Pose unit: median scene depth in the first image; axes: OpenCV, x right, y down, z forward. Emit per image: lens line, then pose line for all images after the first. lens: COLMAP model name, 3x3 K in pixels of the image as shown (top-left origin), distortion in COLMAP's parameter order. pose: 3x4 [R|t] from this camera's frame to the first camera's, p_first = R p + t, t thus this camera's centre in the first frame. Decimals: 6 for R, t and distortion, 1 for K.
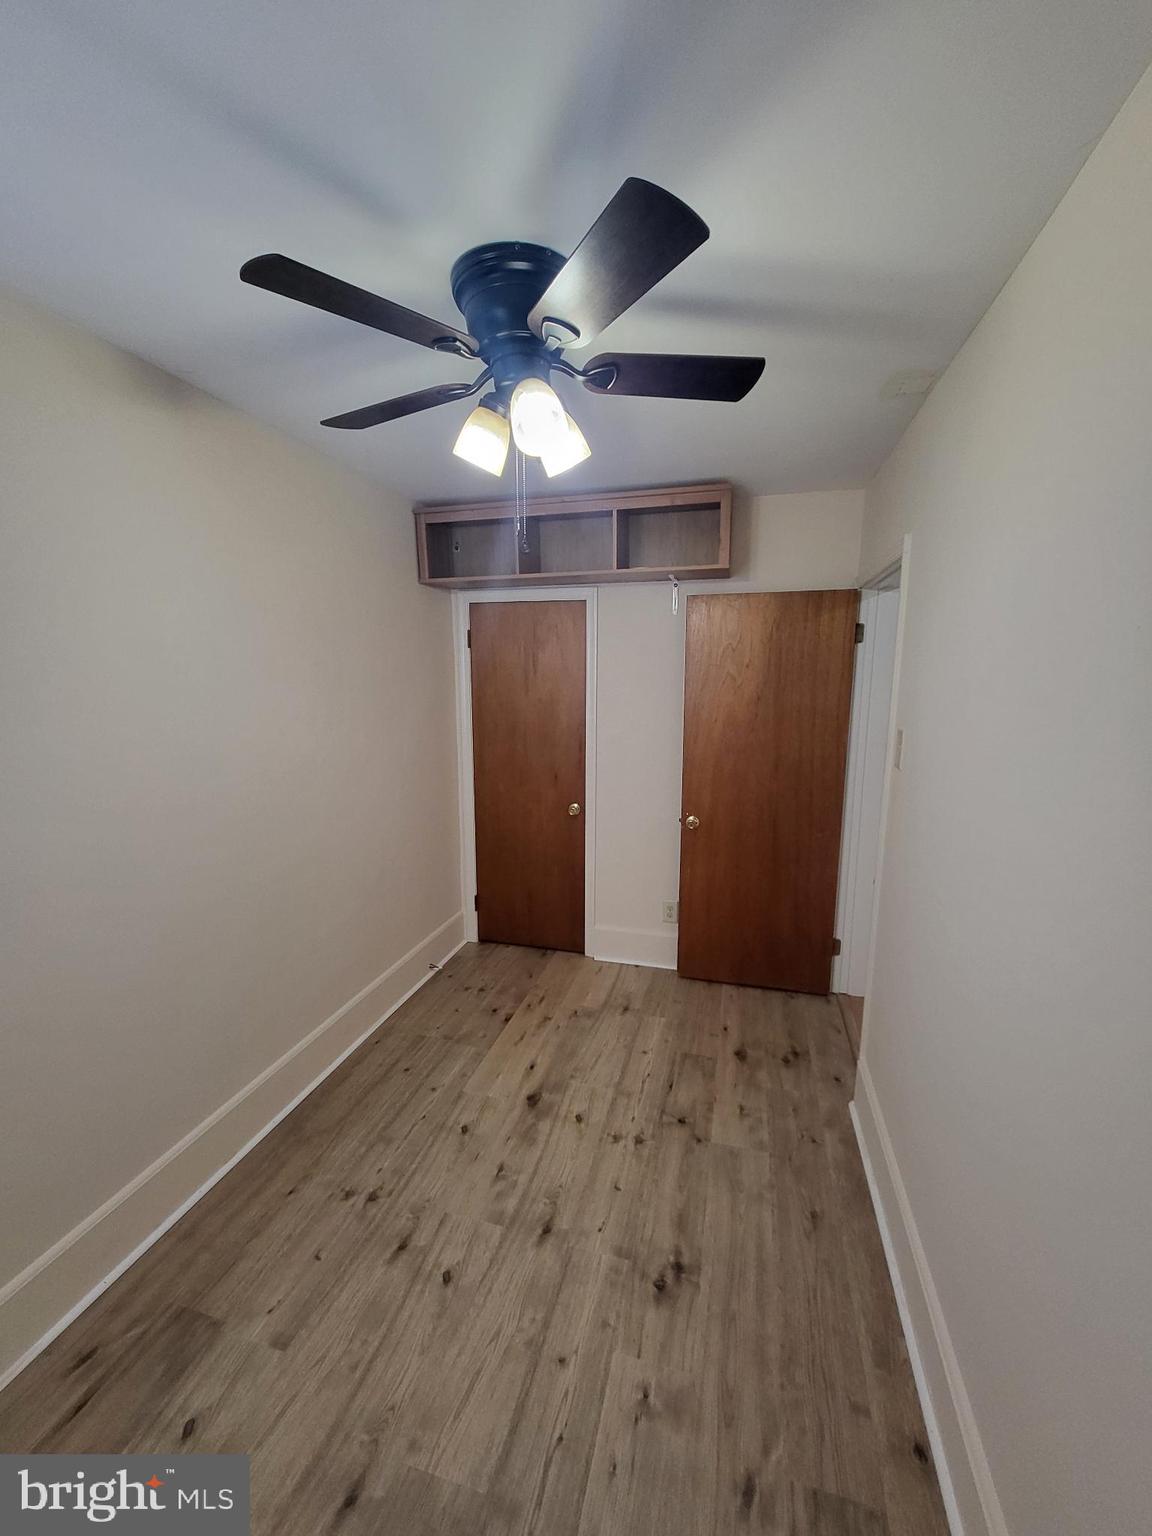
lens RADIAL K [[633.4, 0, 581.2], [0, 633.4, 764.3], [0, 0, 1]] dist [-0.002972, 0.000018]
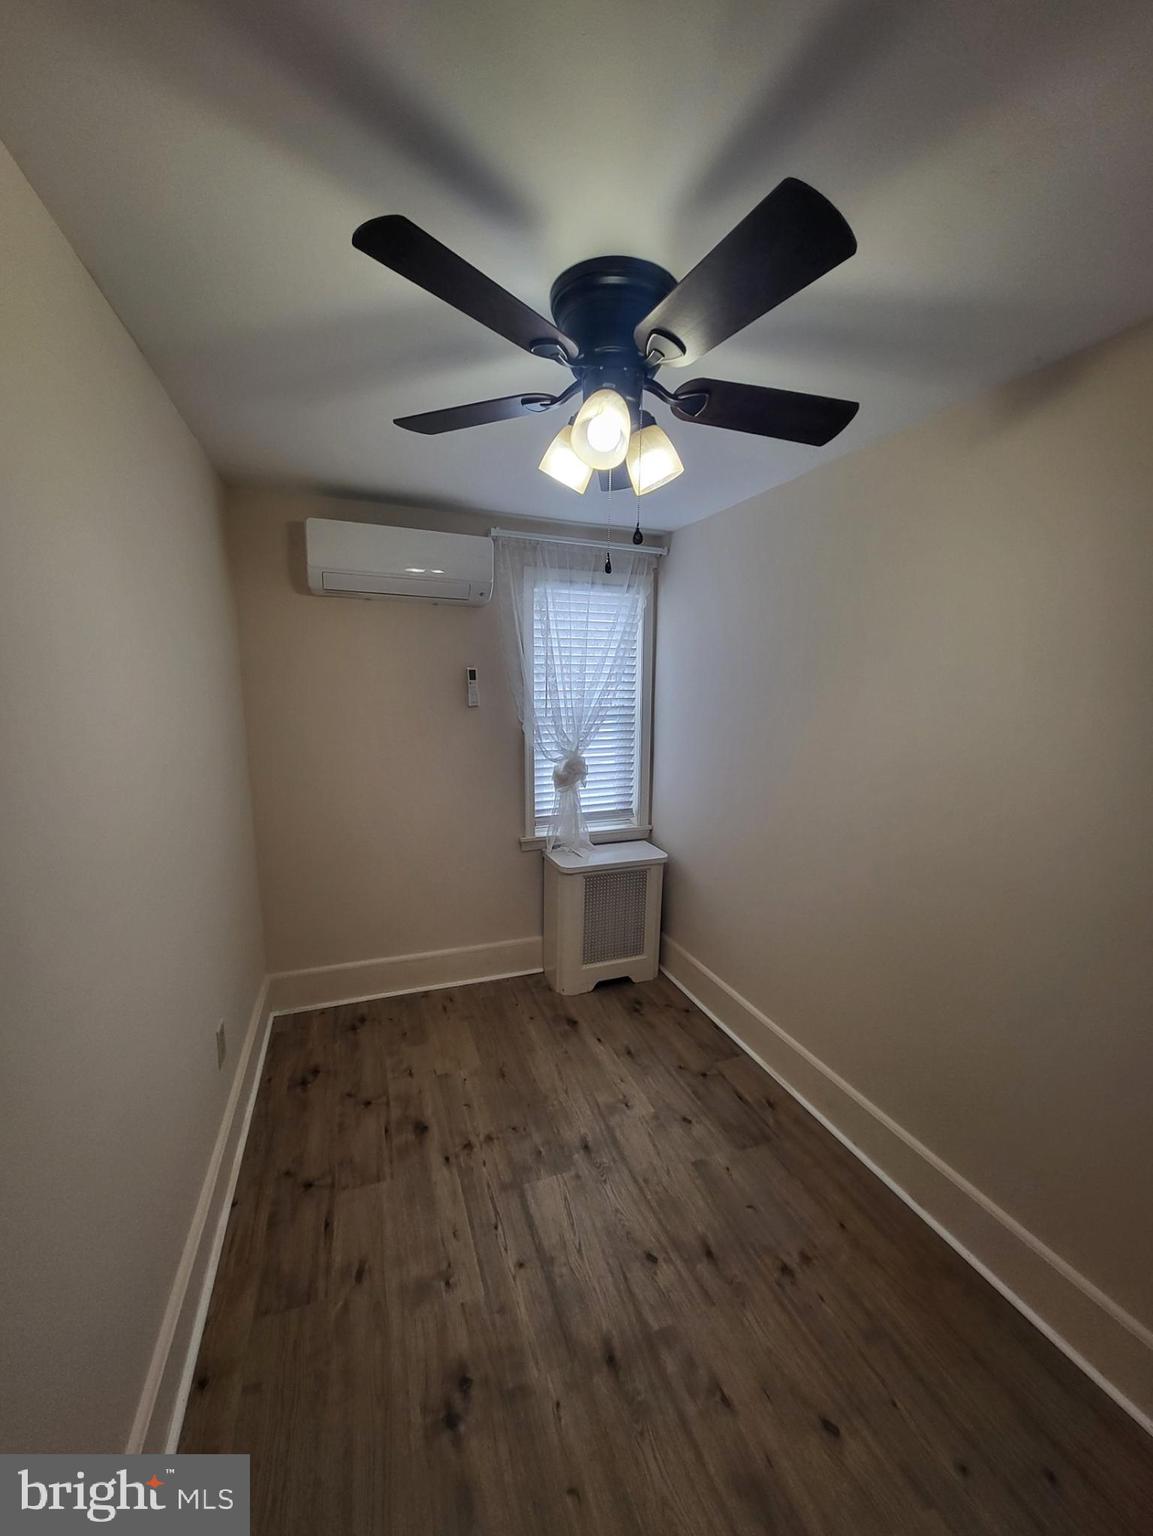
lens RADIAL K [[633.4, 0, 588.1], [0, 633.4, 760.8], [0, 0, 1]] dist [-0.002972, 0.000018]
pose [[-0.819923, 0.055192, -0.569807, 0.457563], [-0.101556, 0.965532, 0.239656, -0.254999], [0.563394, 0.254367, -0.786056, 1.637733]]
